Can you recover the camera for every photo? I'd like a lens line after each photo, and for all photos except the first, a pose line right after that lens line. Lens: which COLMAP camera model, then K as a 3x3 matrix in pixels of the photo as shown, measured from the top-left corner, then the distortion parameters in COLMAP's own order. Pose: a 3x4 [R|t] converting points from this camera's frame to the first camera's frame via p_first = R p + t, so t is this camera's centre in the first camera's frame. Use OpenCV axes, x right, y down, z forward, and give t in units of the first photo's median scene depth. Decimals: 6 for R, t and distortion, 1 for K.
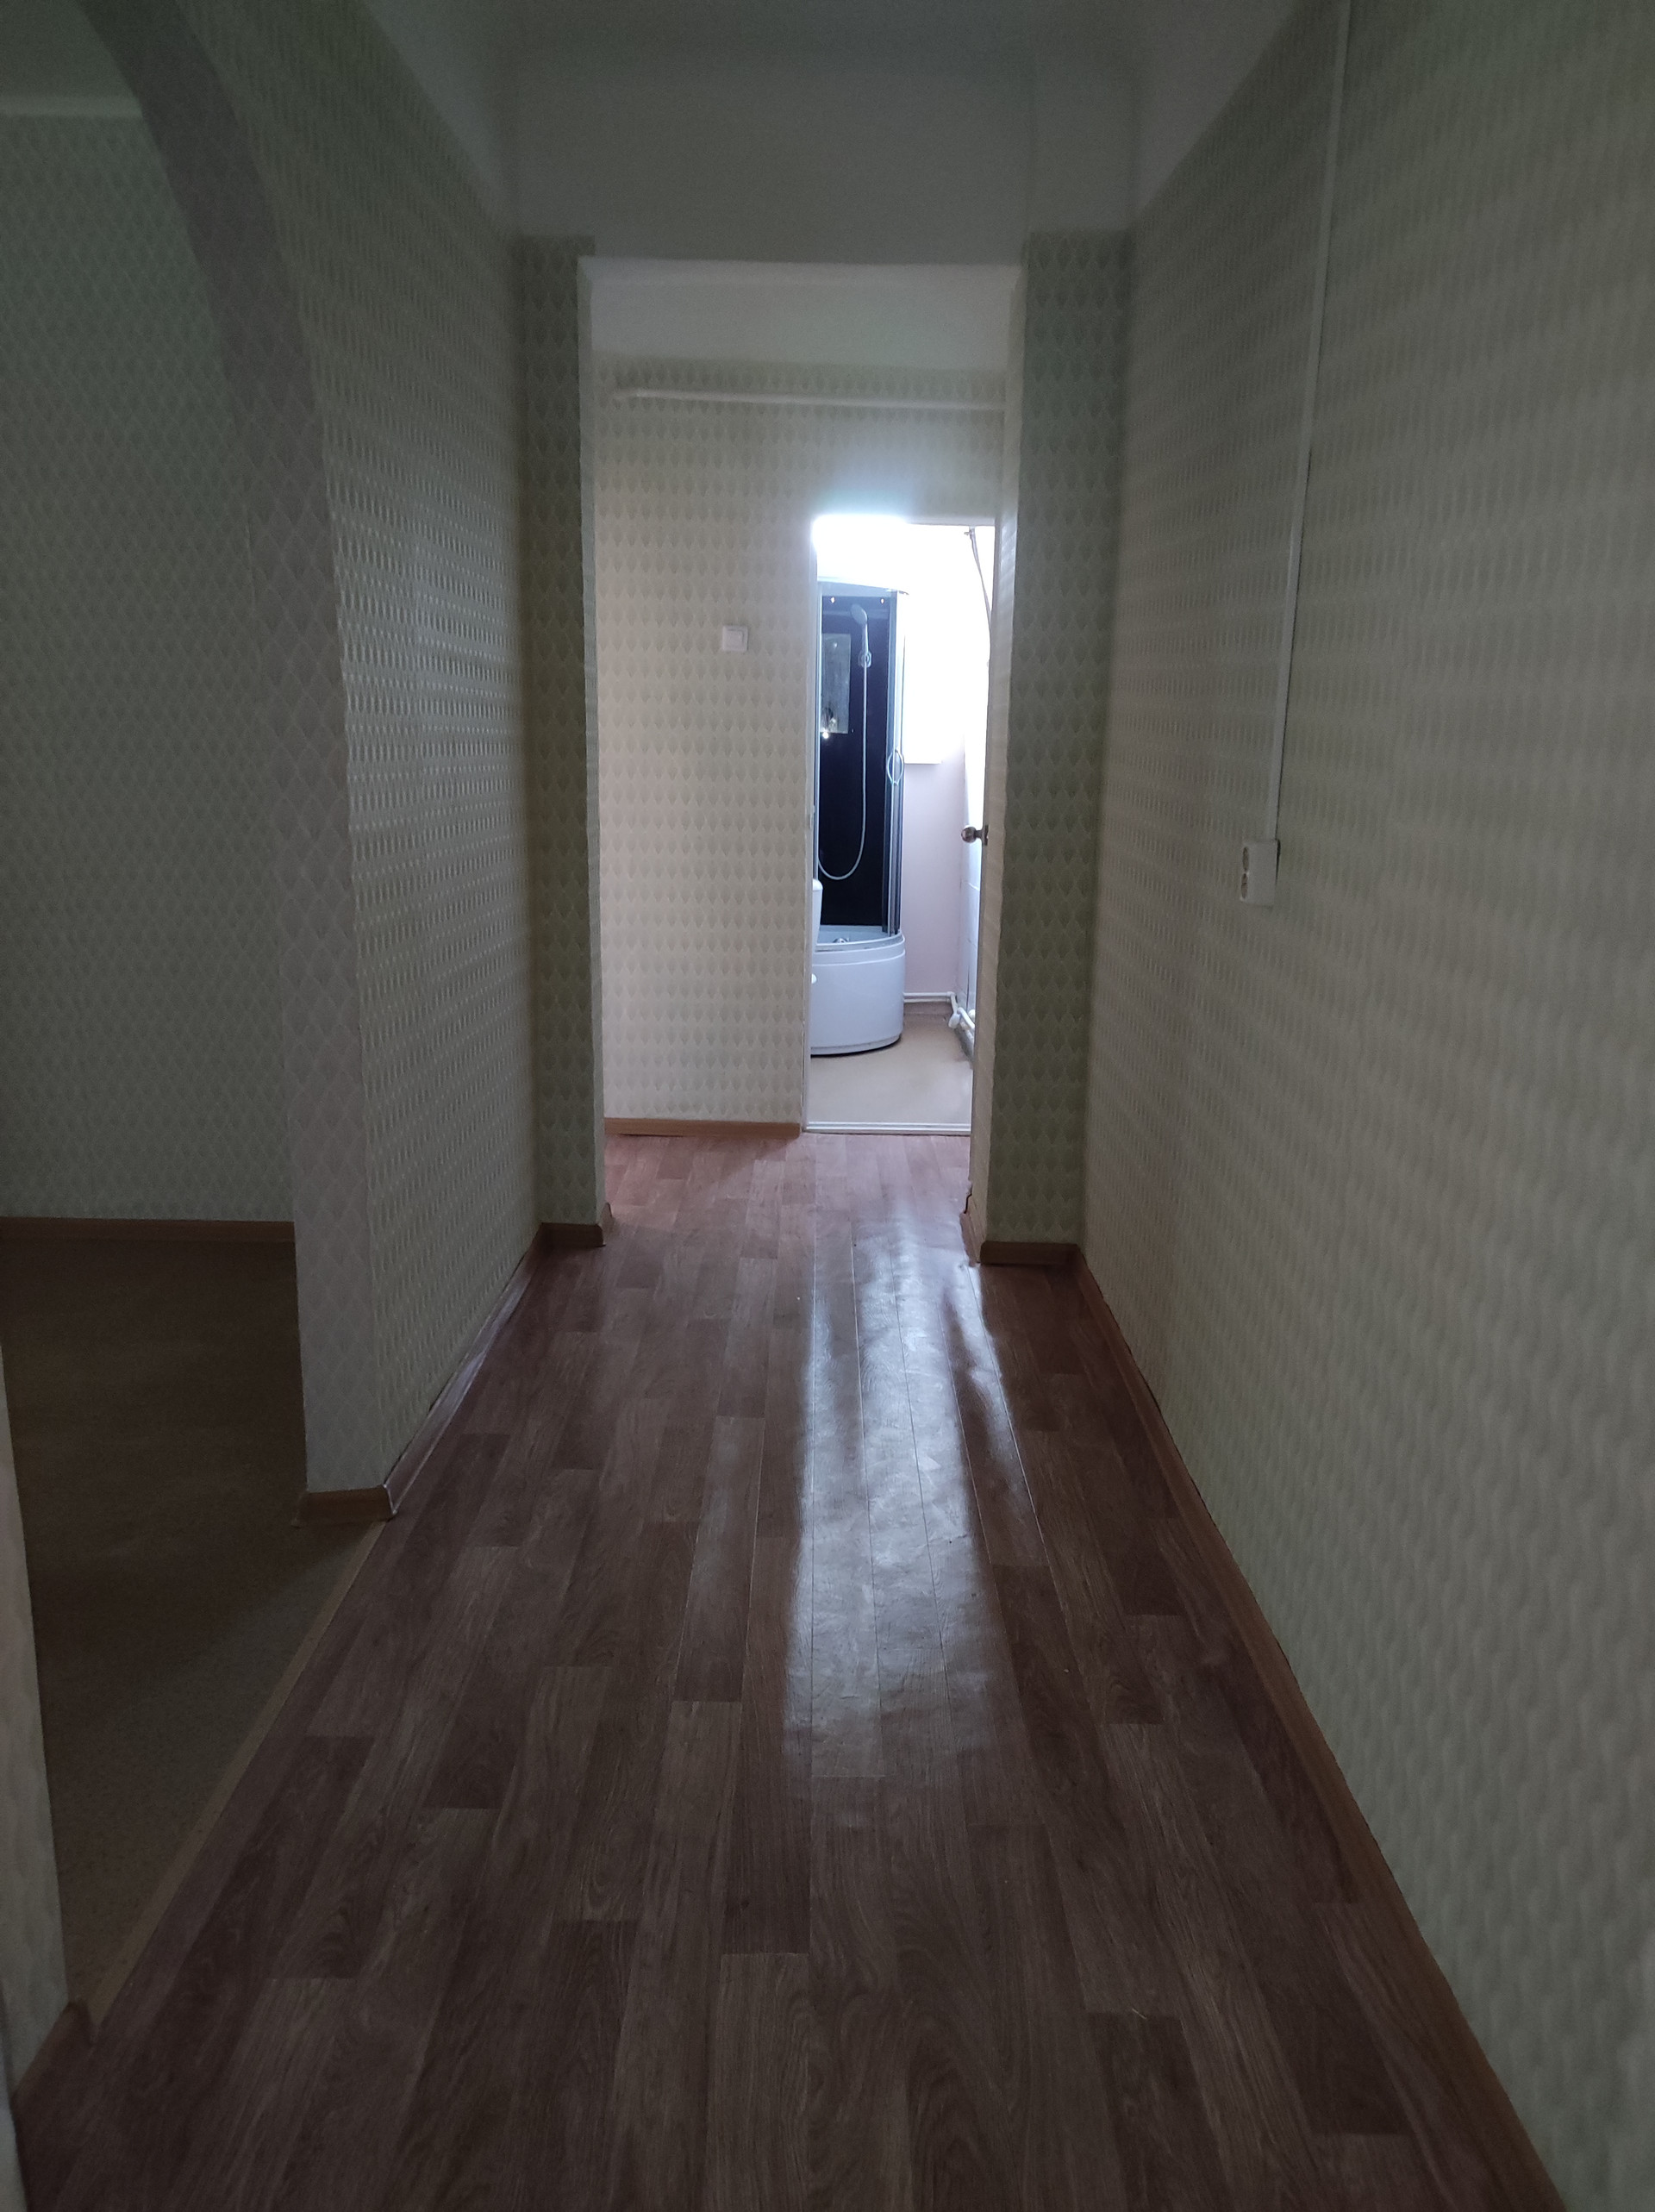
lens RADIAL K [[1606.9, 0, 827.9], [0, 1606.9, 1107.7], [0, 0, 1]] dist [0.014287, -0.006397]
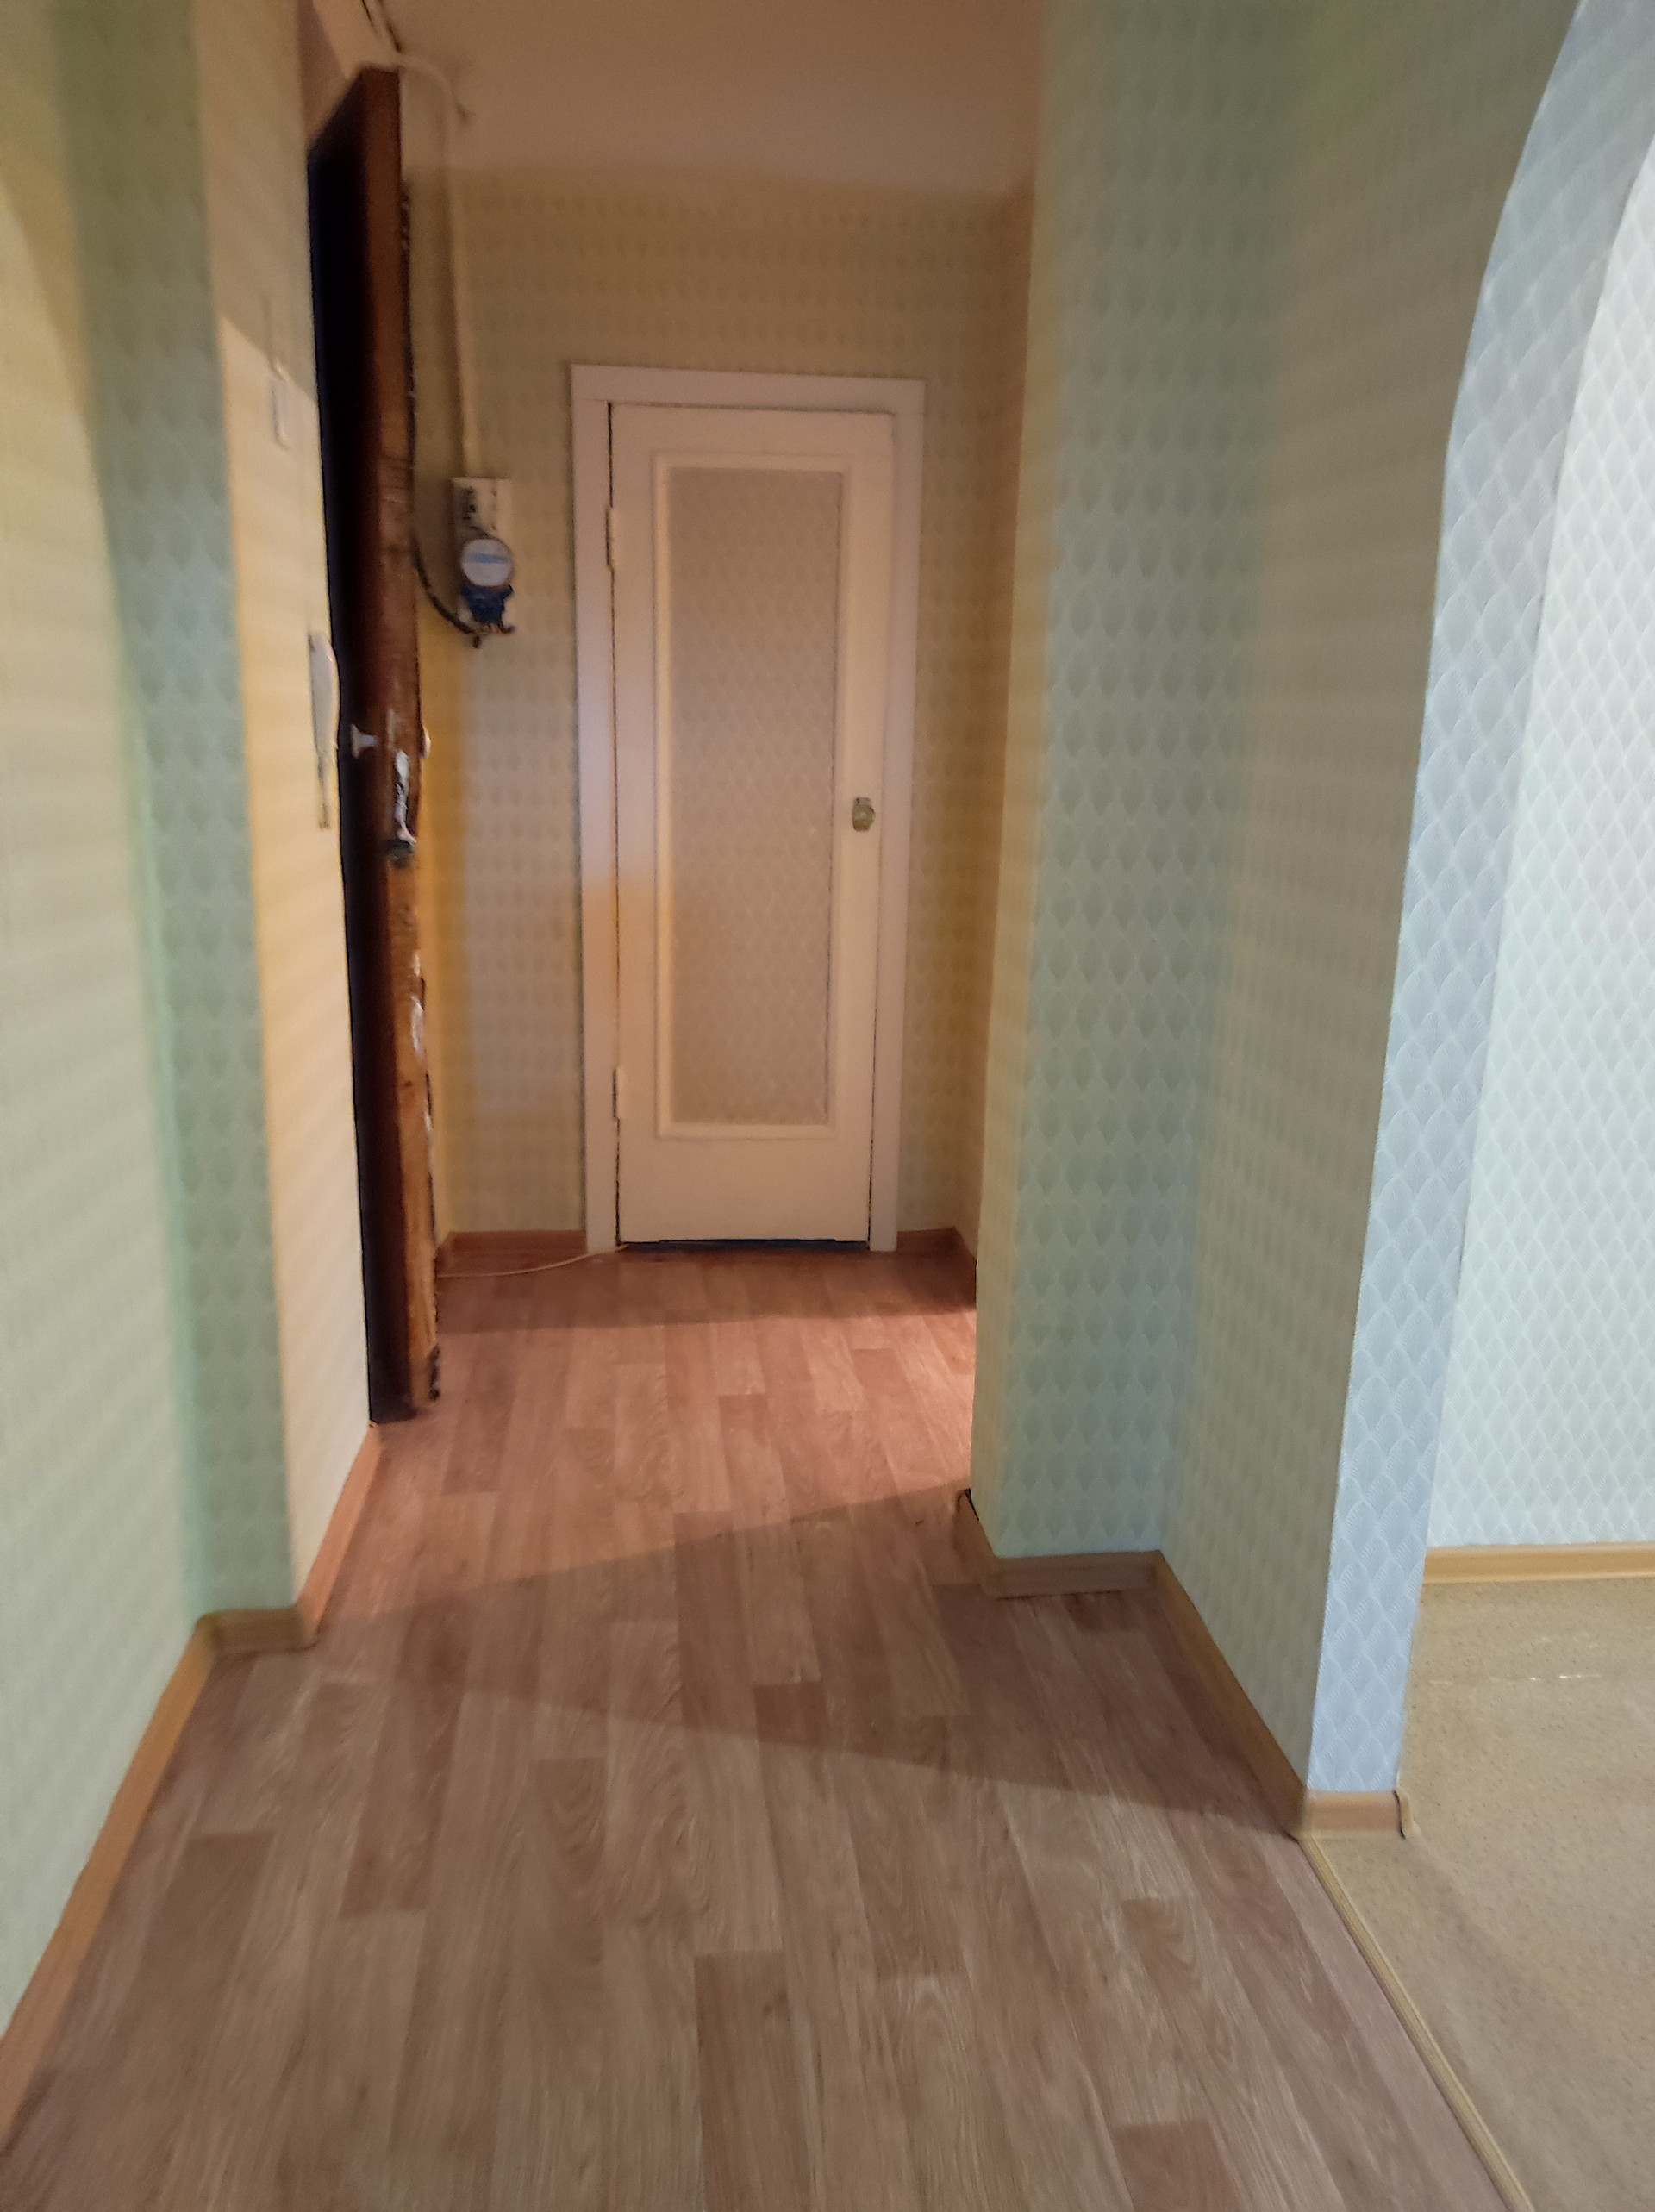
lens RADIAL K [[1606.9, 0, 829.8], [0, 1606.9, 1091.5], [0, 0, 1]] dist [0.014287, -0.006397]
pose [[-0.992958, -0.013229, -0.117725, 0.028933], [-0.063227, 0.899552, 0.432214, -0.381909], [0.100182, 0.436614, -0.894054, 1.678202]]
